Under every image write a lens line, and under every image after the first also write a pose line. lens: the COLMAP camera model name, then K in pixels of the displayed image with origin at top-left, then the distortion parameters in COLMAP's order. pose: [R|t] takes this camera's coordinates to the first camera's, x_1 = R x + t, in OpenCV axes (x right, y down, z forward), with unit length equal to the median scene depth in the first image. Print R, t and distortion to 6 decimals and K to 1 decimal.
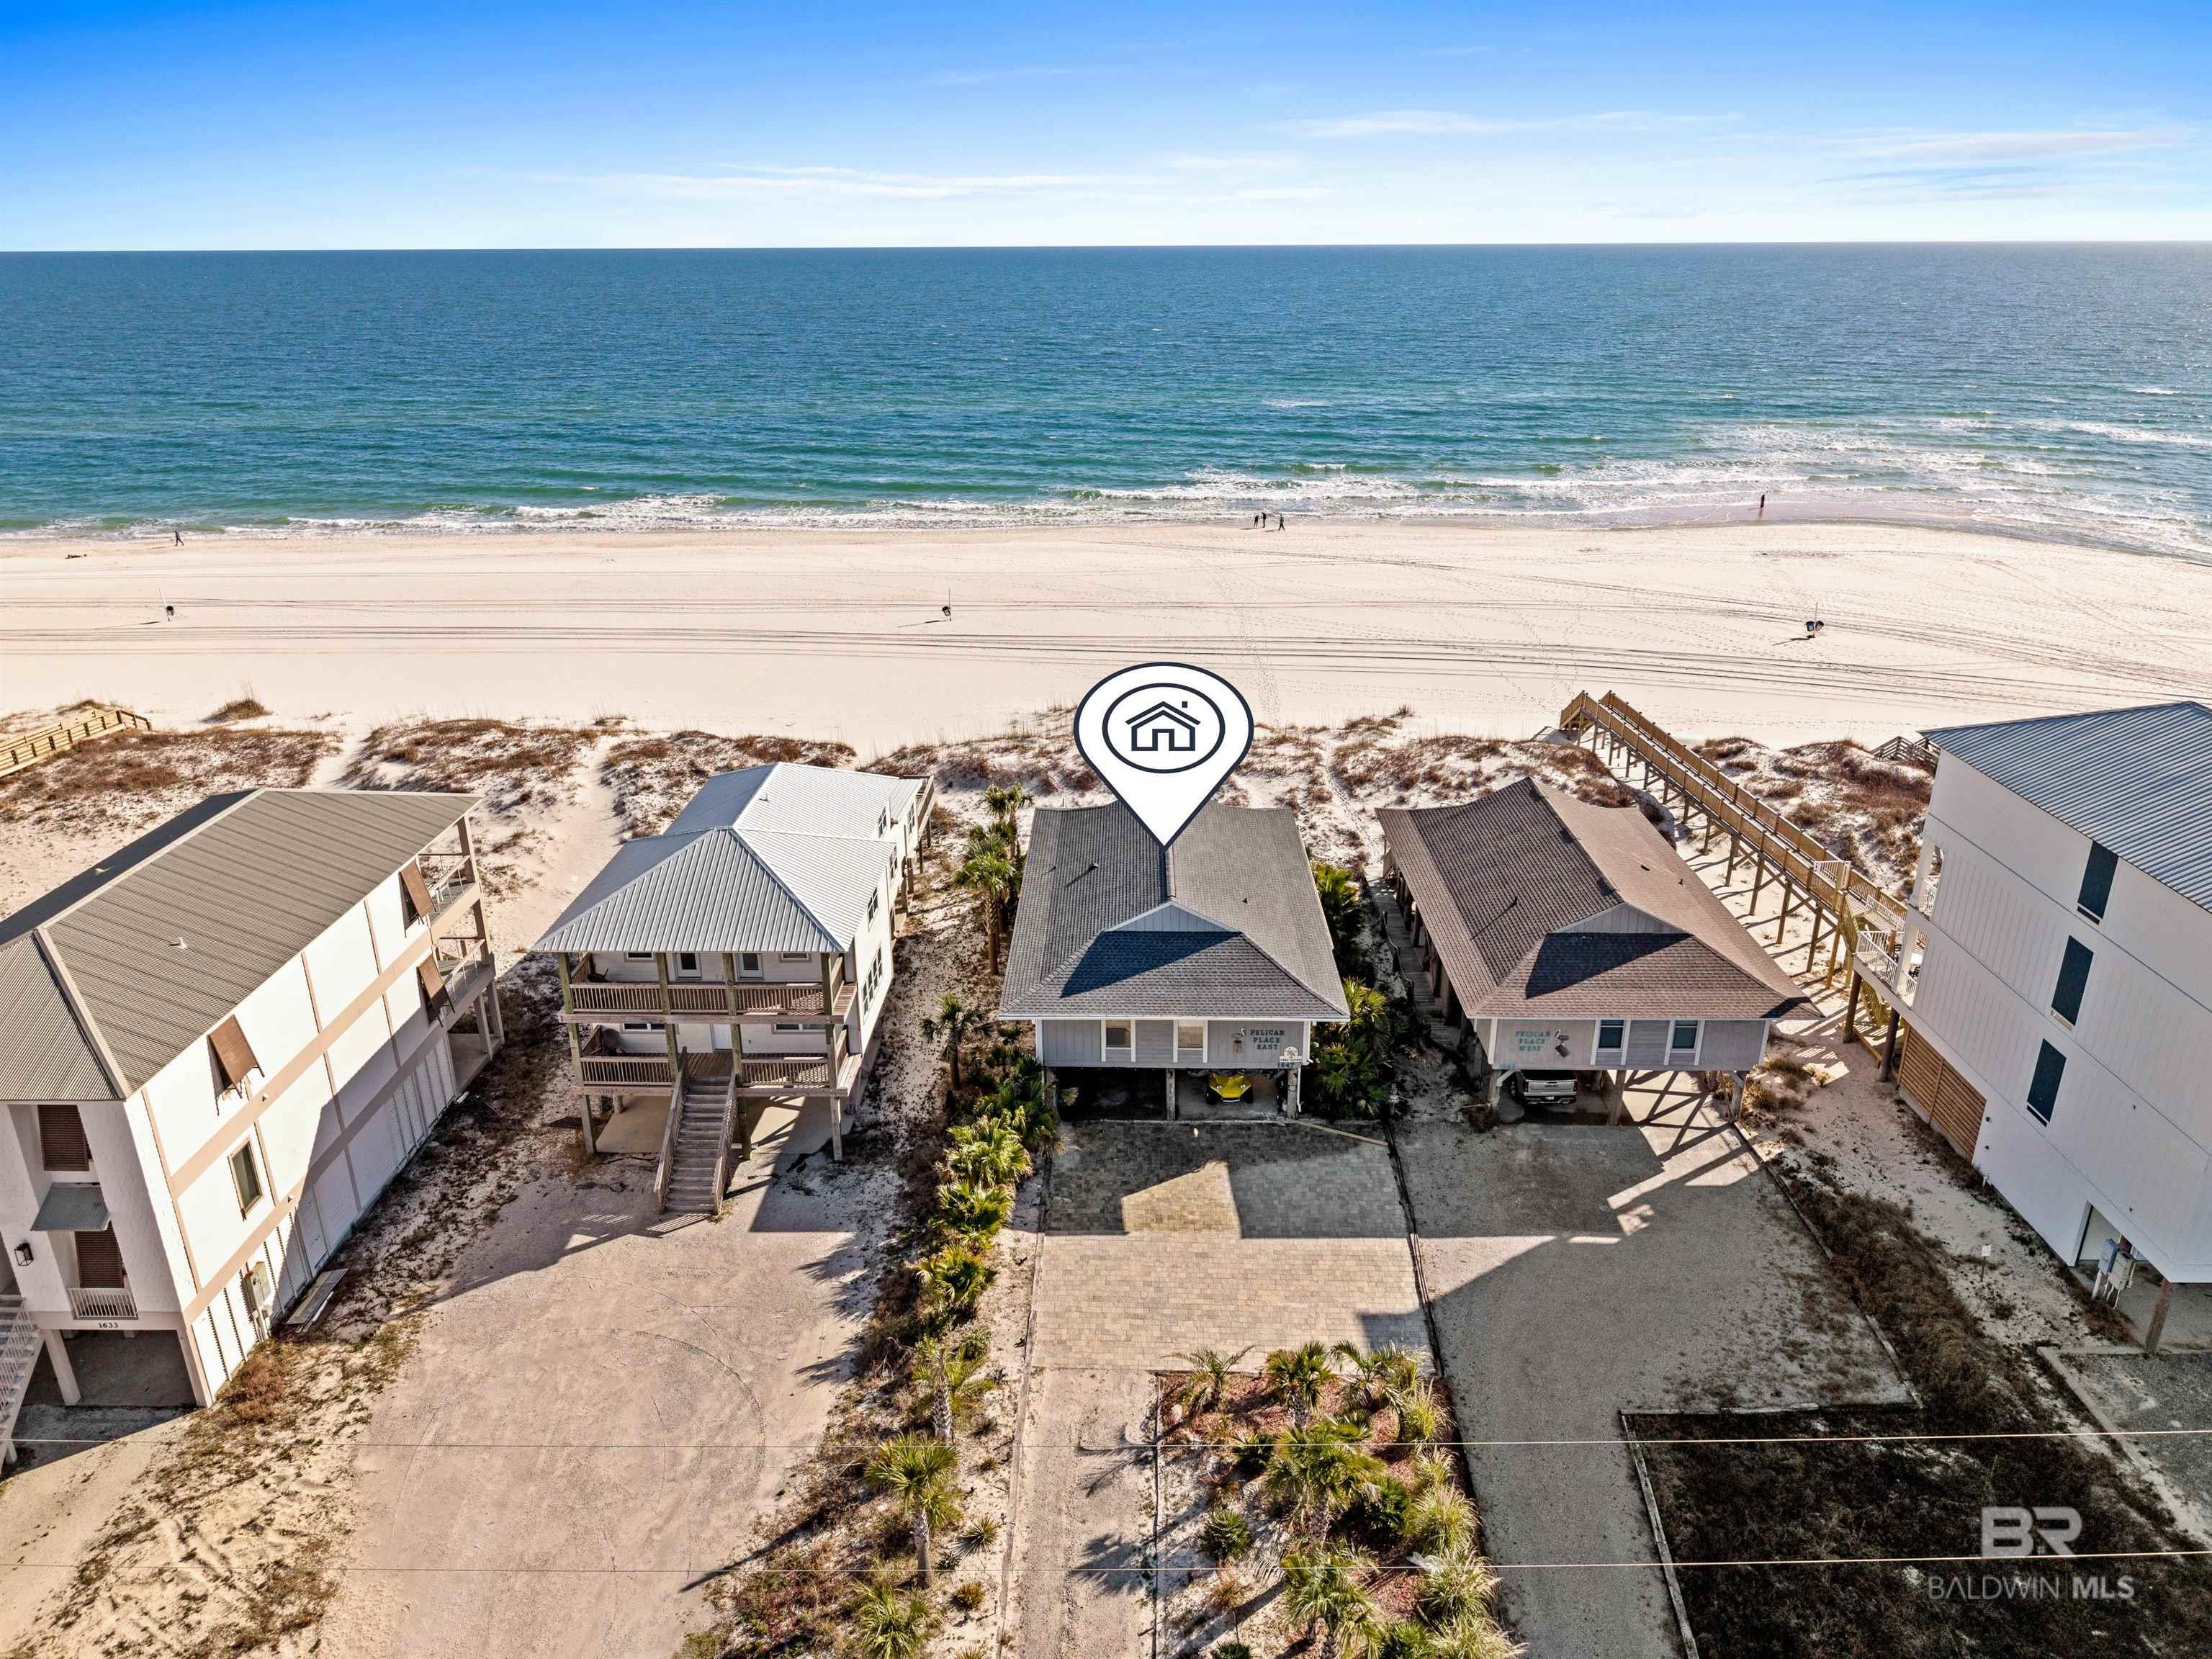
lens RADIAL K [[1481.1, 0, 1108.7], [0, 1481.1, 845.4], [0, 0, 1]] dist [0.051843, -0.073970]
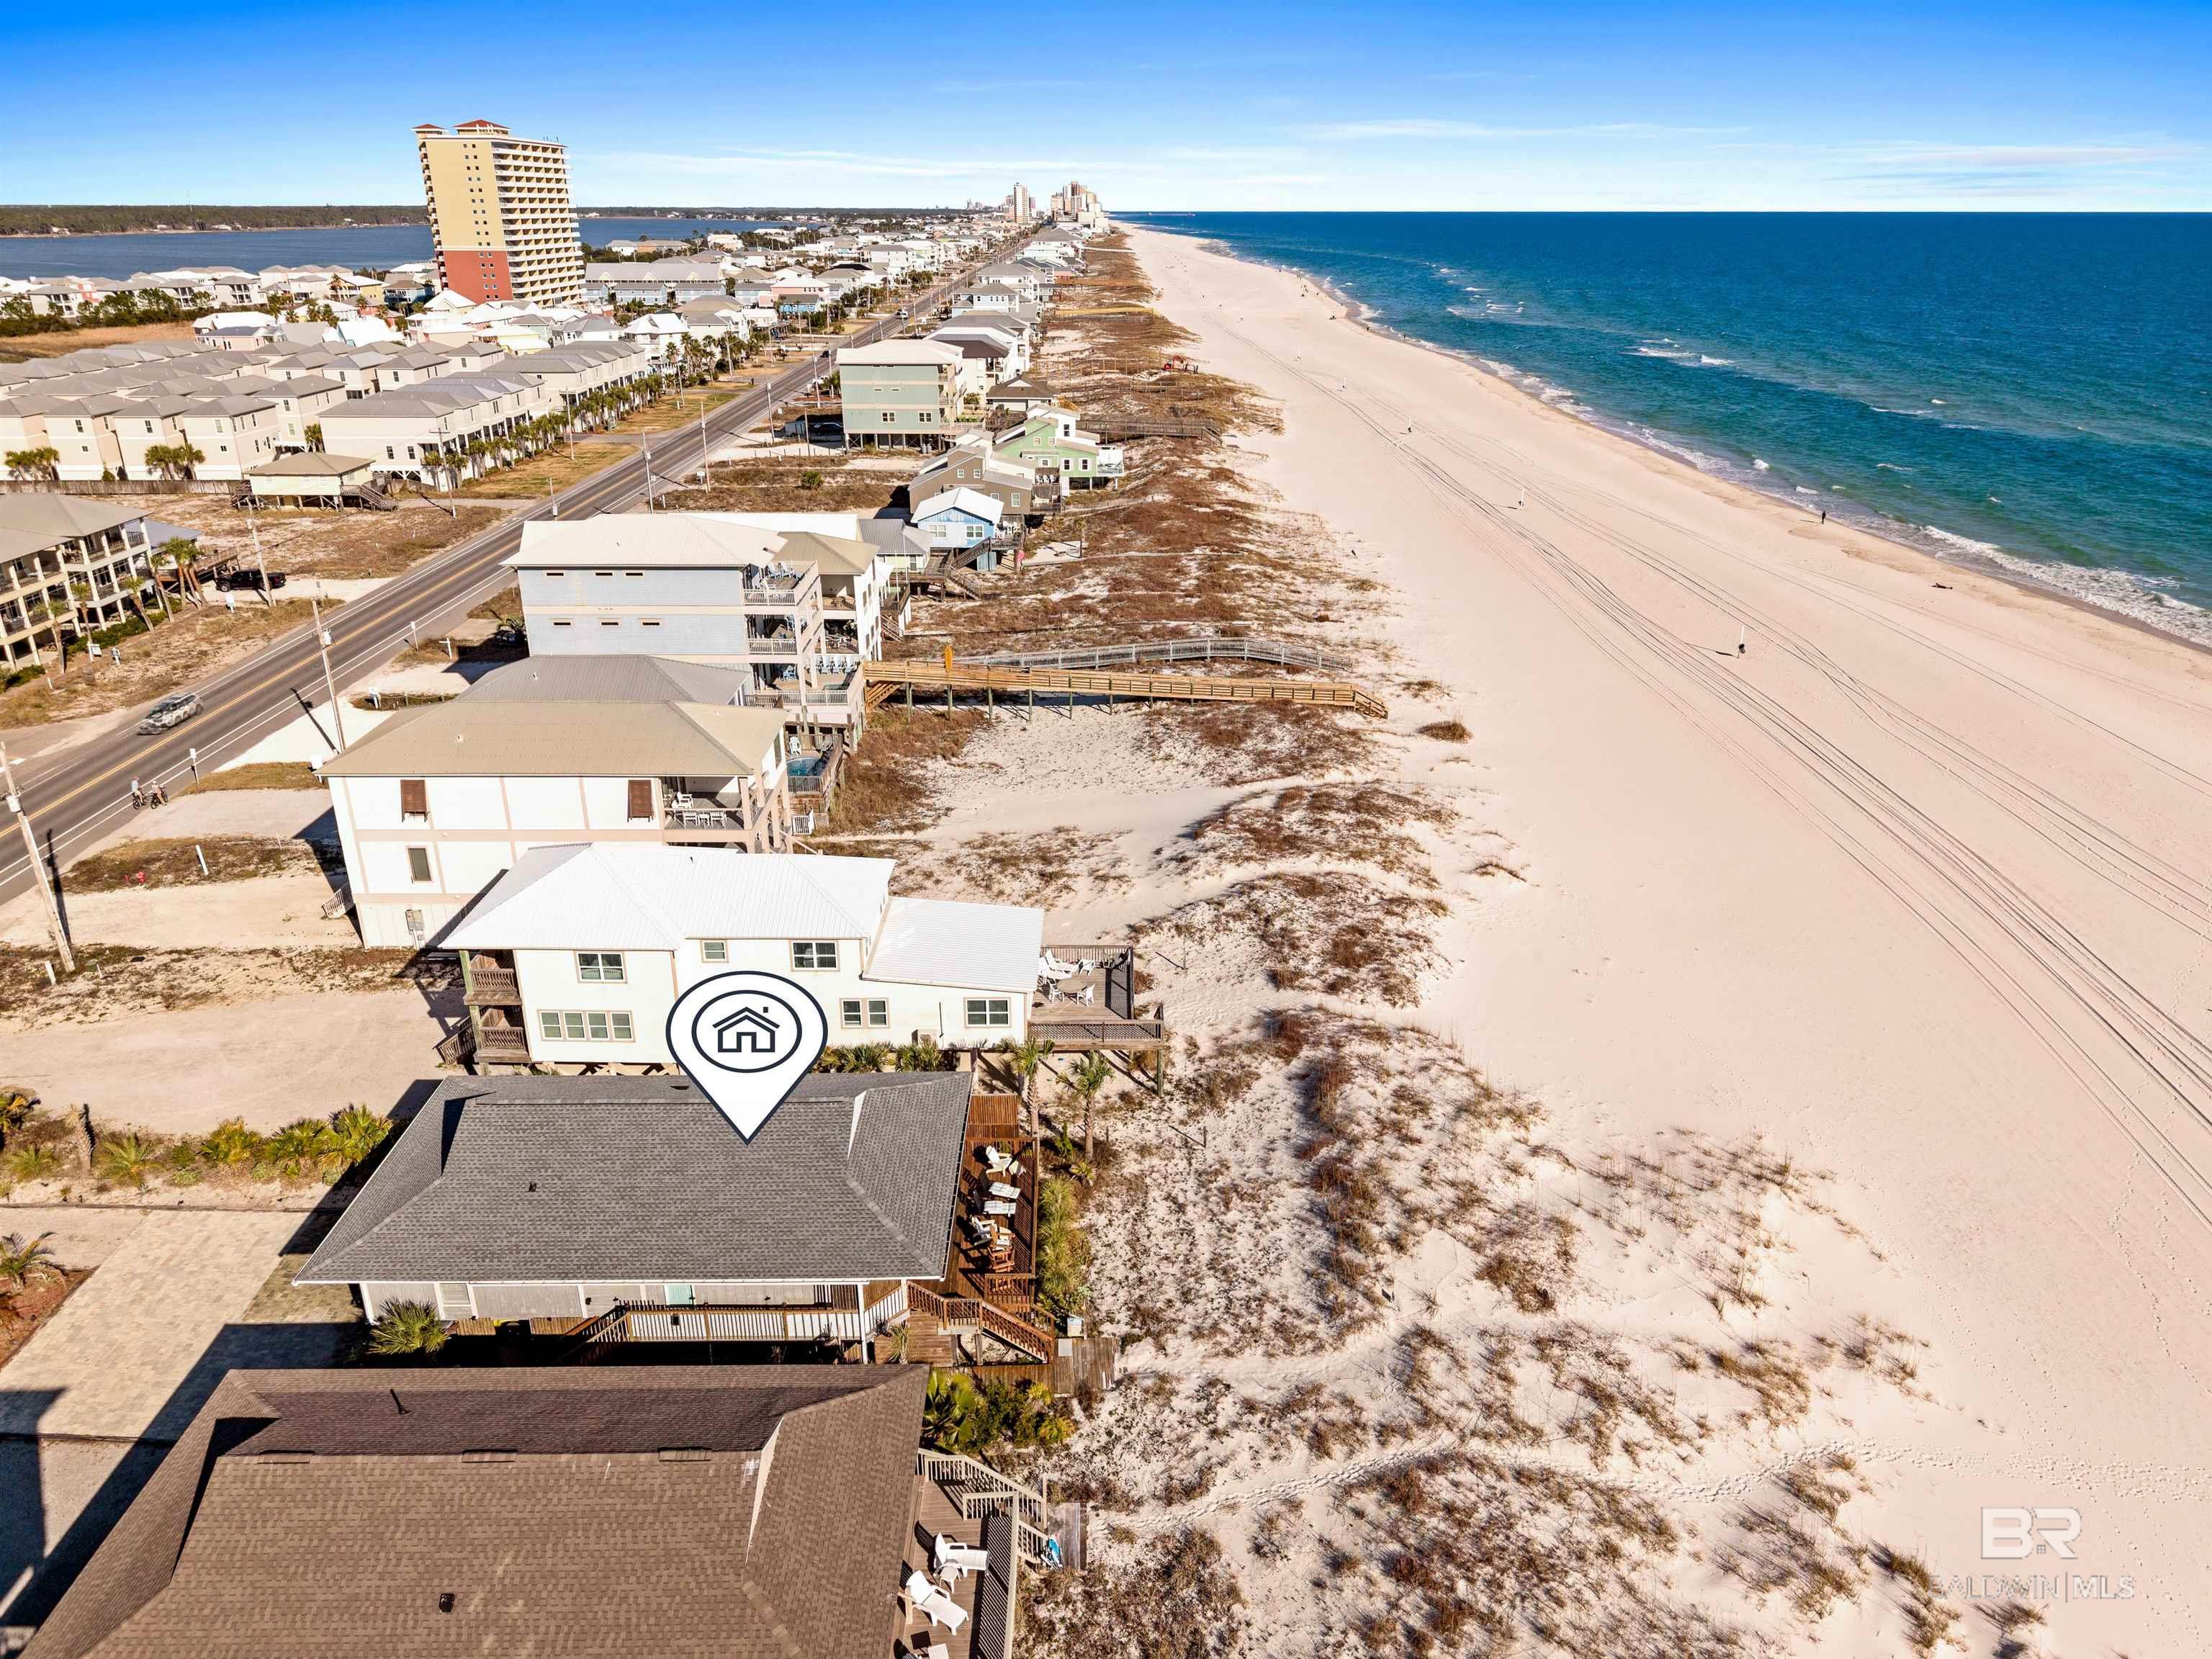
lens RADIAL K [[1481.1, 0, 1108.7], [0, 1481.1, 845.4], [0, 0, 1]] dist [0.051843, -0.073970]
pose [[0.023153, 0.395702, -0.918087, 0.547898], [-0.374779, 0.854798, 0.358972, -0.380822], [0.926825, 0.335768, 0.168092, 0.727983]]
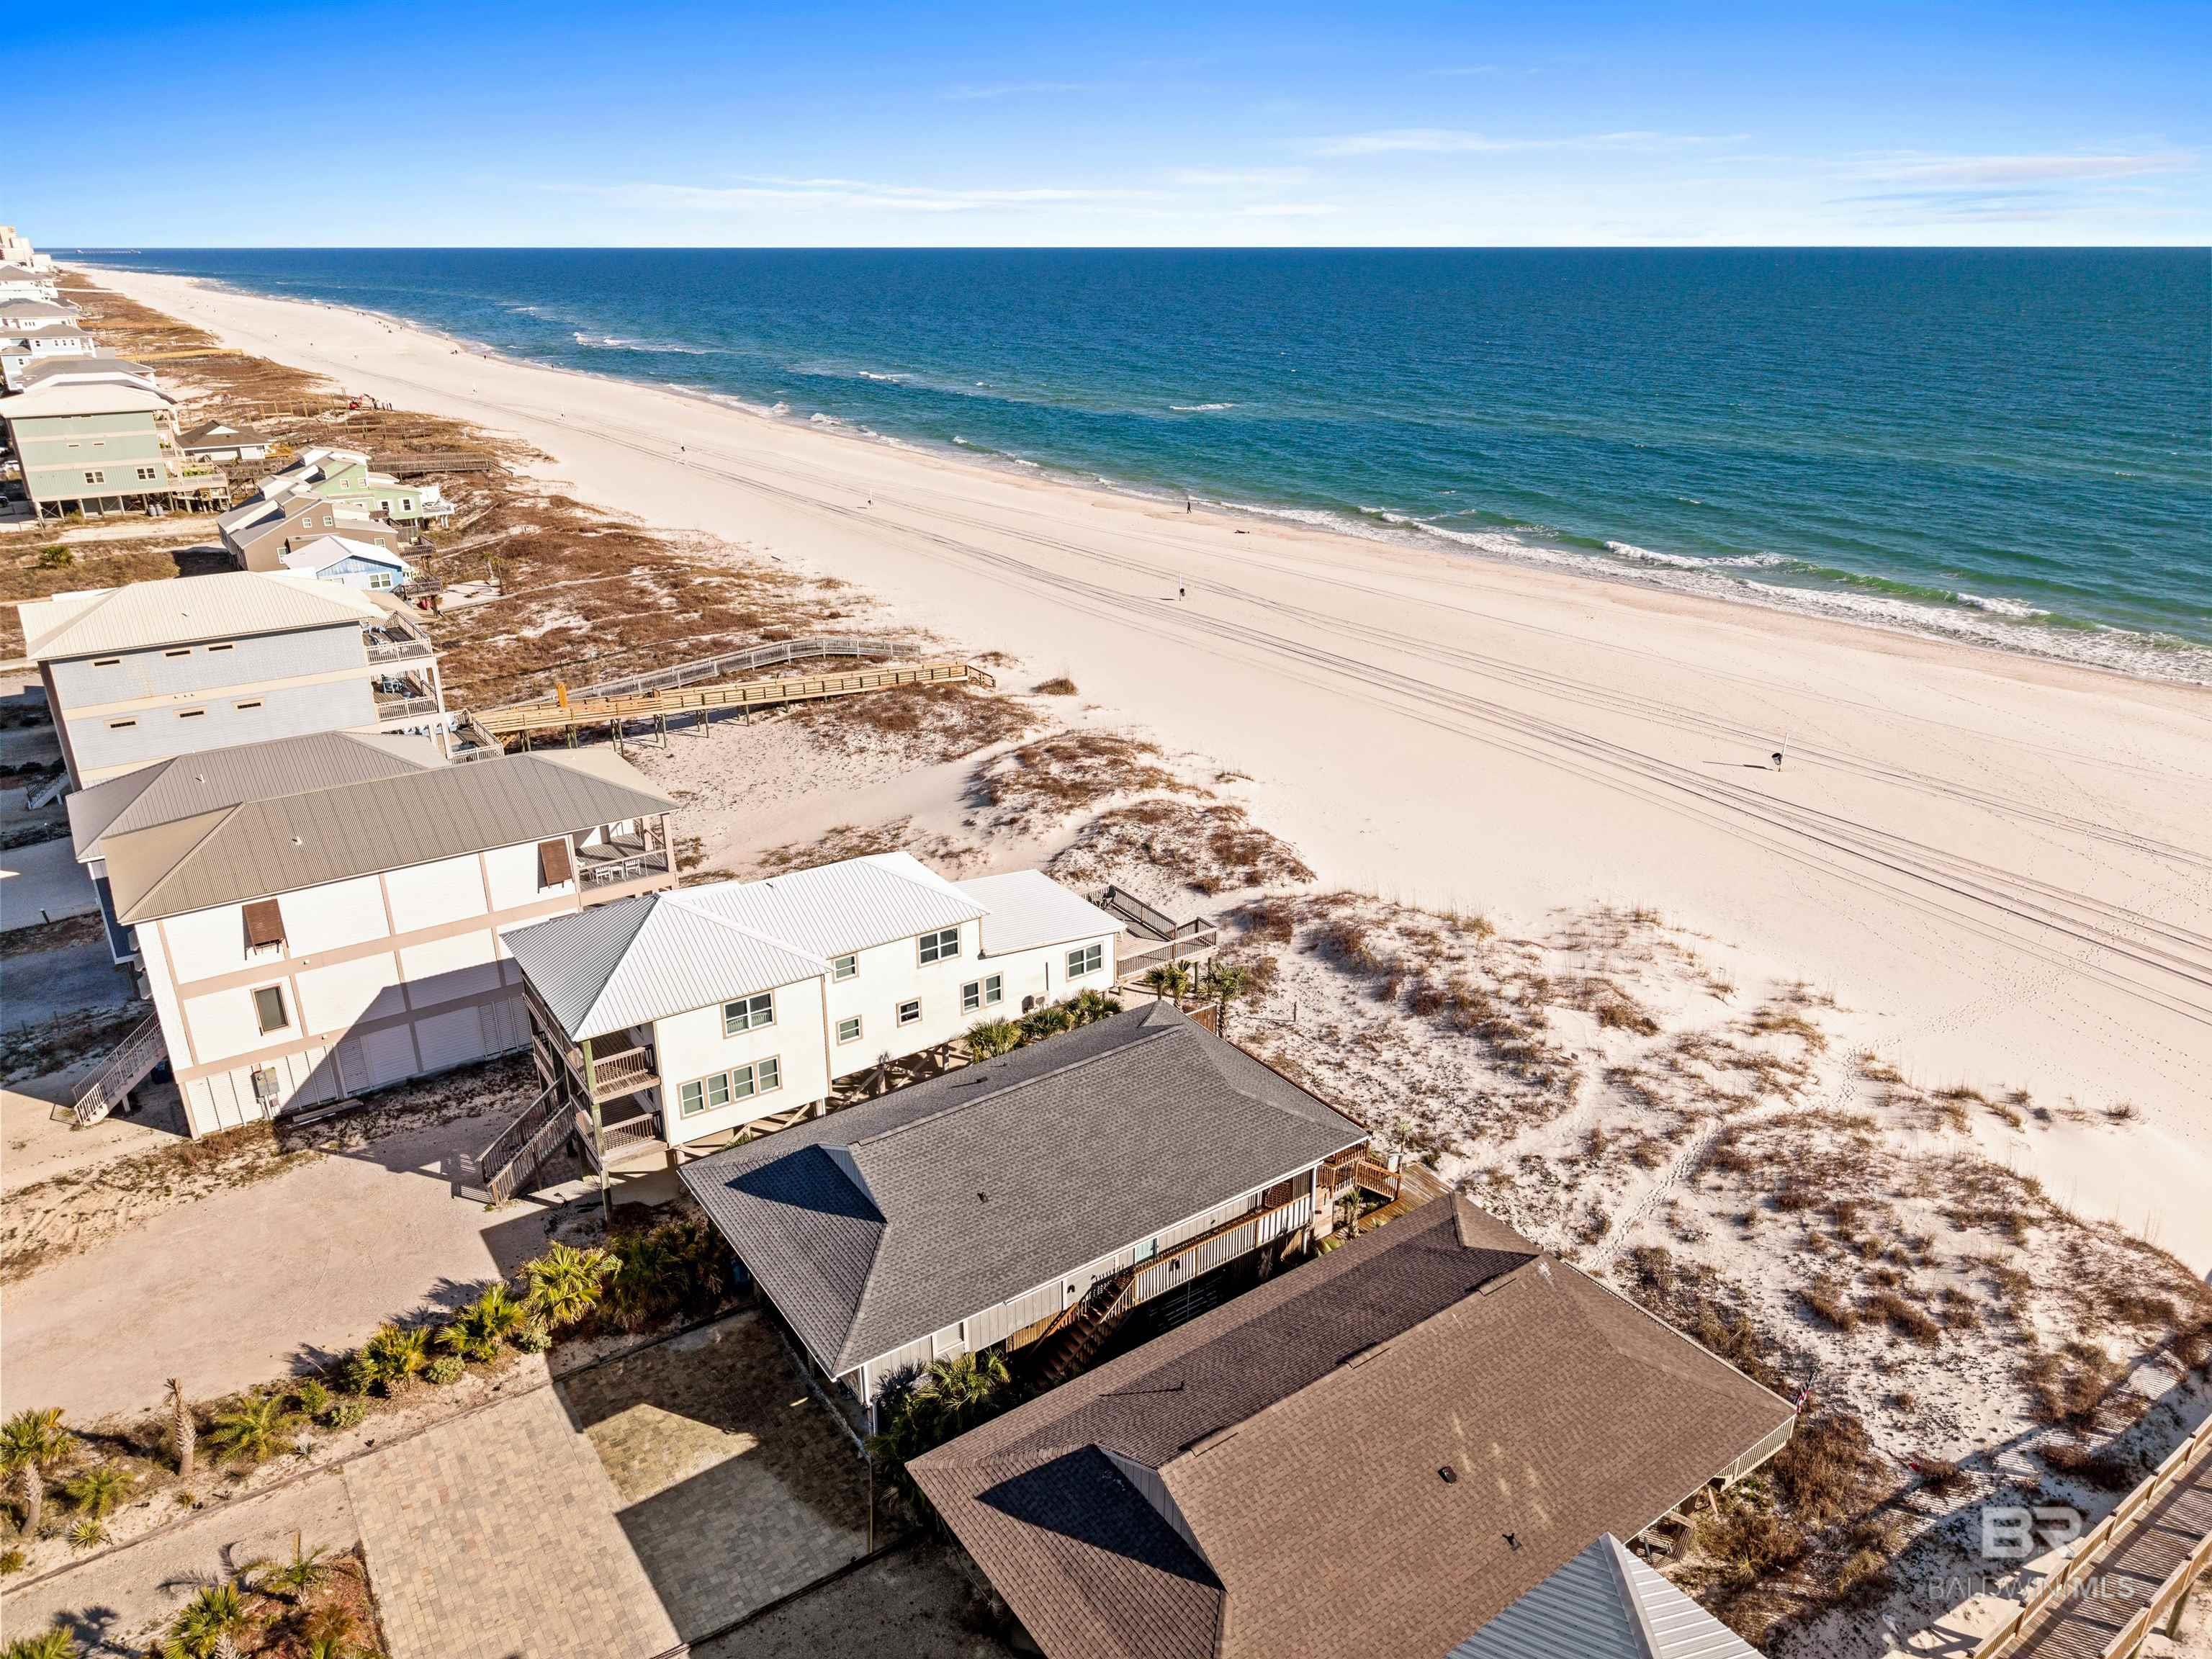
lens RADIAL K [[1464.0, 0, 1106.0], [0, 1464.0, 829.5], [0, 0, 1]] dist [0.057957, -0.082589]
pose [[0.585211, 0.301115, -0.752900, 0.454597], [-0.303711, 0.942303, 0.140798, -0.191706], [0.751856, 0.146267, 0.642898, 0.328123]]
